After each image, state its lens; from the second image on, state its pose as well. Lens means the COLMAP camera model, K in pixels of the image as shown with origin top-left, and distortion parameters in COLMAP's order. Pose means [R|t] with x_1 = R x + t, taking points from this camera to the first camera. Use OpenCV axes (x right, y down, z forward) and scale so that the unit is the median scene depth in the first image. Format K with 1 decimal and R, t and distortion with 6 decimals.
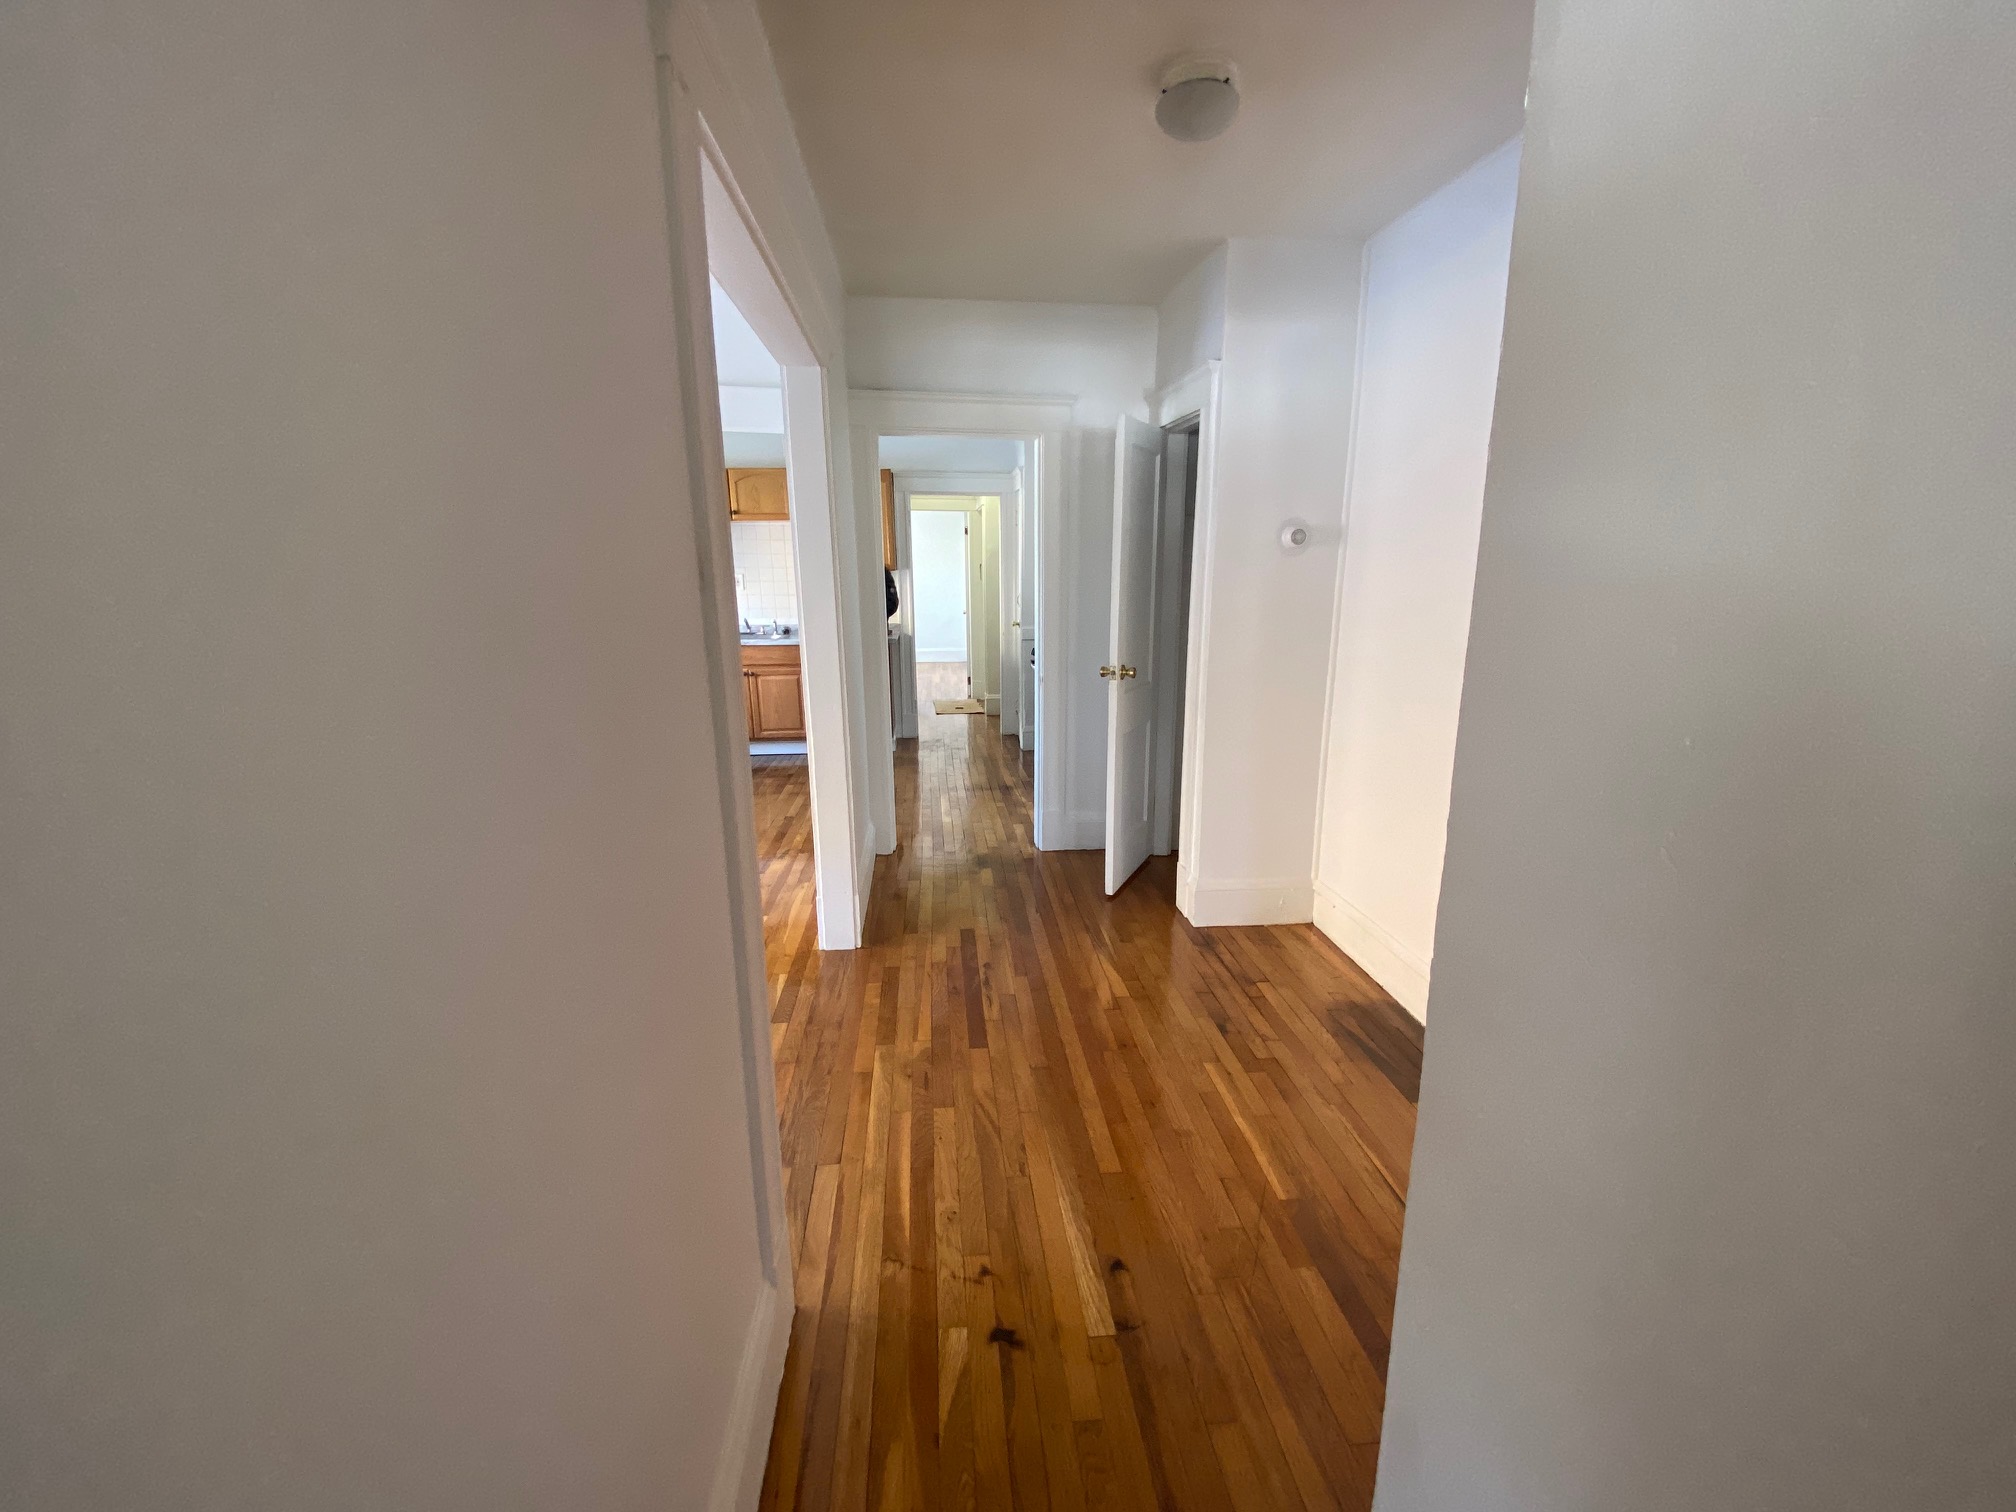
lens RADIAL K [[825.1, 0, 994.7], [0, 825.1, 758.2], [0, 0, 1]] dist [0.001116, -0.012638]
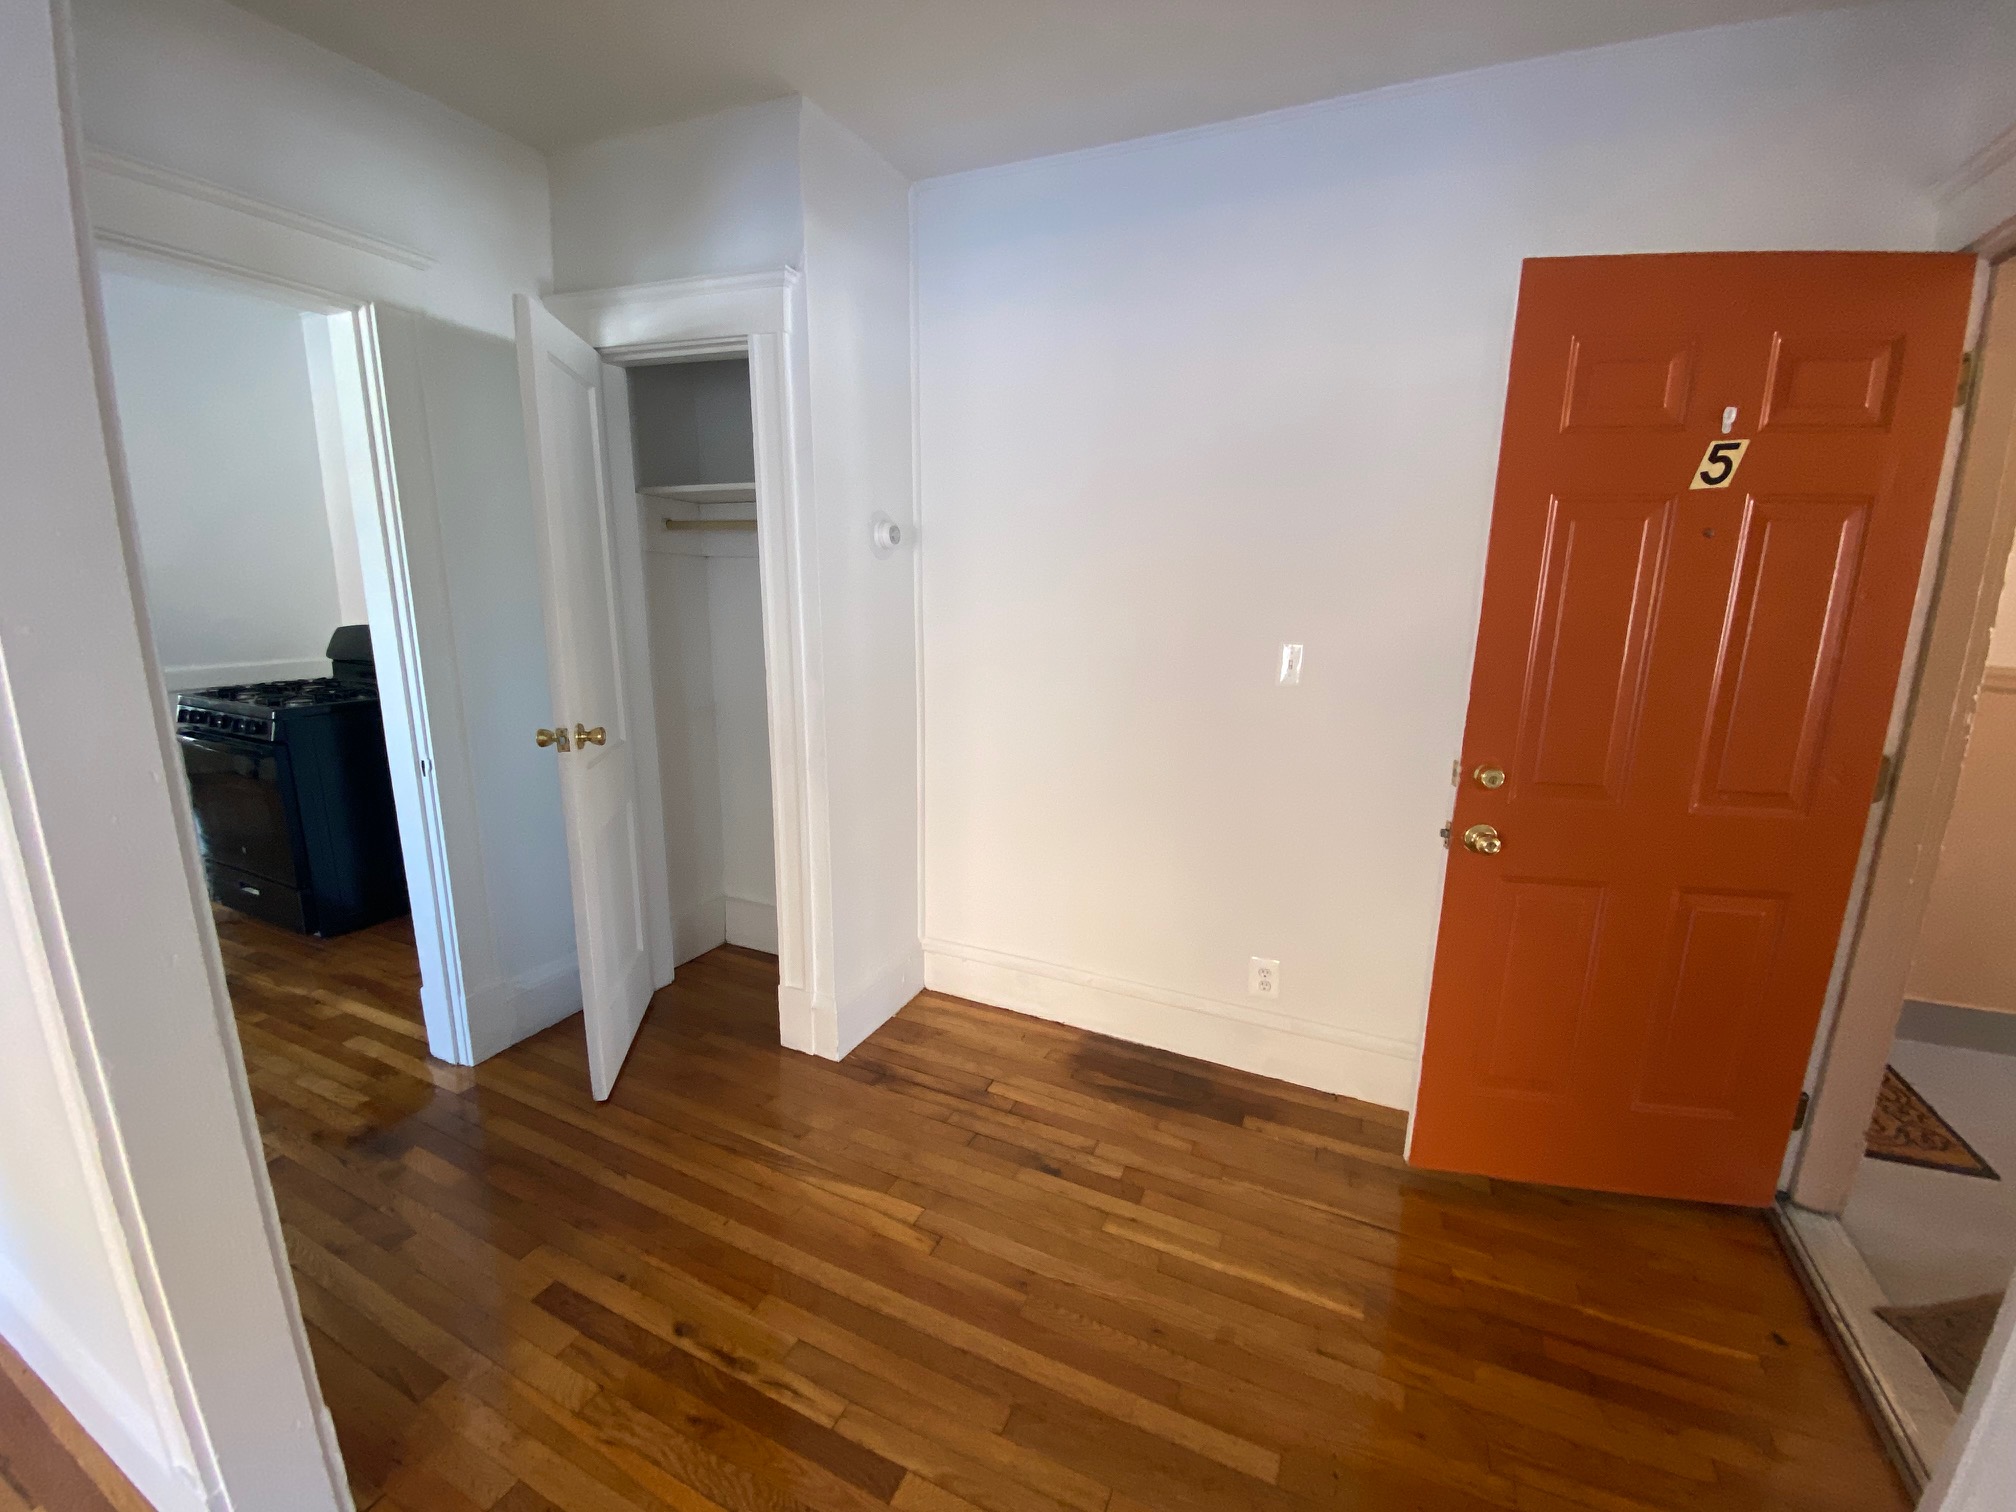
lens RADIAL K [[825.1, 0, 1011.6], [0, 825.1, 755.0], [0, 0, 1]] dist [0.001116, -0.012638]
pose [[0.484291, -0.184354, 0.855263, -0.291808], [0.179932, 0.977638, 0.108846, -0.127528], [-0.856205, 0.101176, 0.506633, 0.525982]]
